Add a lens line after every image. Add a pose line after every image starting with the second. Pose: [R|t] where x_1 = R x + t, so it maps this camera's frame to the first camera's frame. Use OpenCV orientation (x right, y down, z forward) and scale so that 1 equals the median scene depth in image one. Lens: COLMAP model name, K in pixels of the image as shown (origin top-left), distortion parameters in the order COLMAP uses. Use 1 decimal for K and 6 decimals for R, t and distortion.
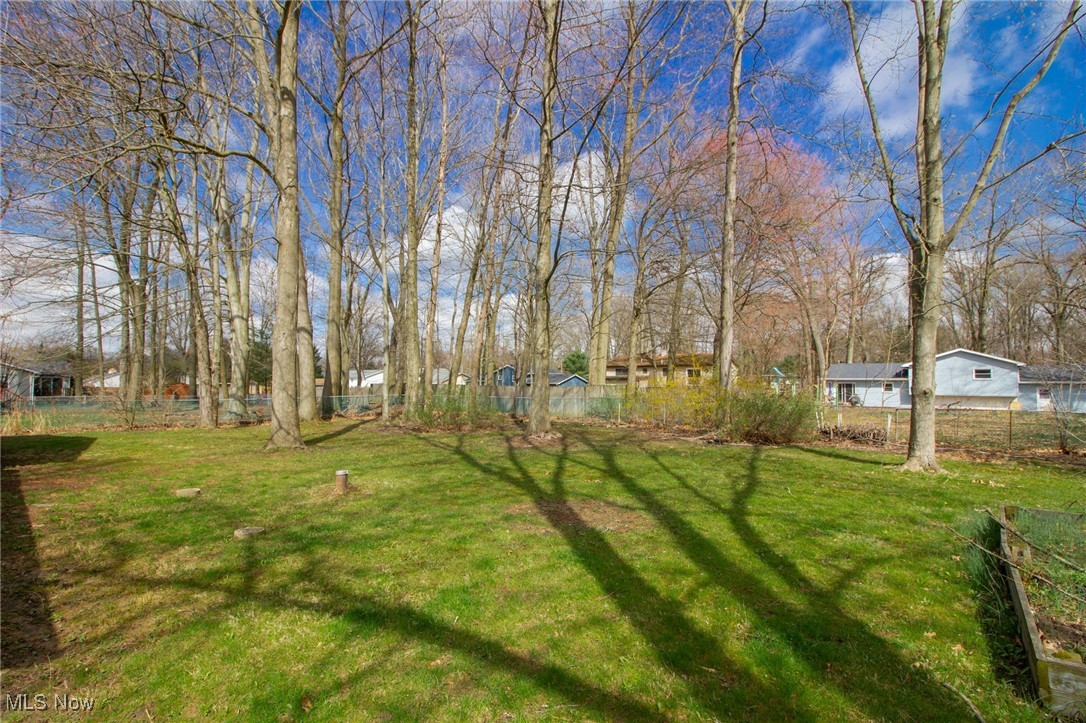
lens RADIAL K [[508.3, 0, 544.0], [0, 508.3, 355.9], [0, 0, 1]] dist [-0.017770, -0.000195]
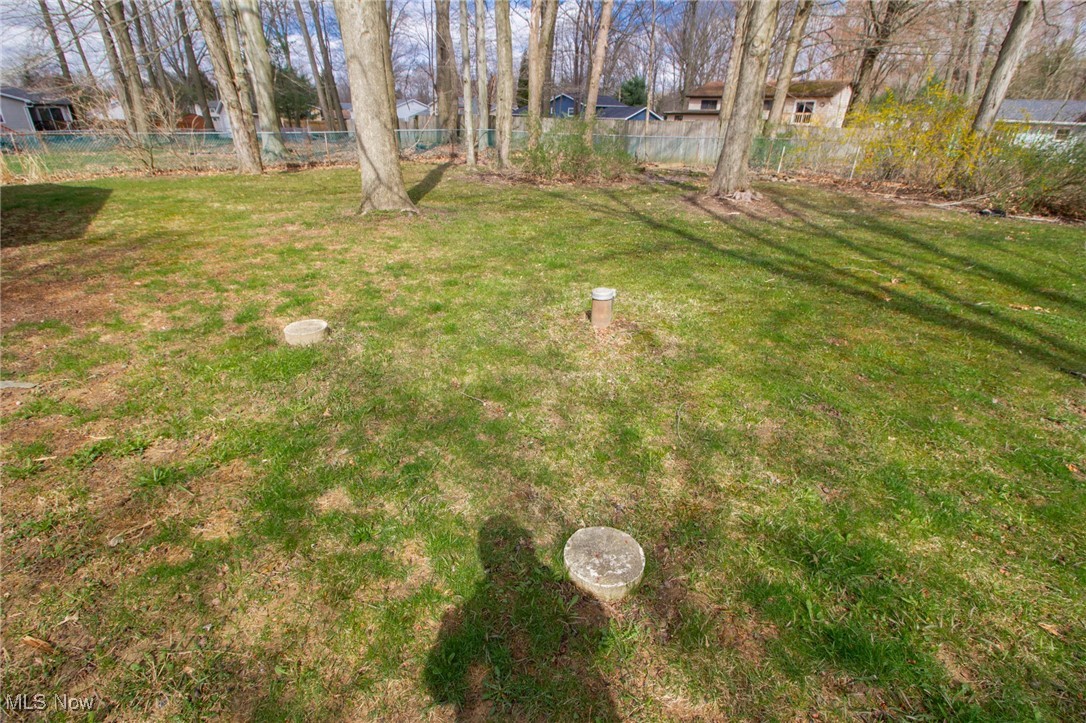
lens RADIAL K [[508.3, 0, 544.0], [0, 508.3, 355.9], [0, 0, 1]] dist [-0.017770, -0.000195]
pose [[0.998251, 0.036466, -0.046529, -0.170948], [-0.010229, 0.881757, 0.471592, 0.021633], [0.058224, -0.470292, 0.880588, 0.214193]]
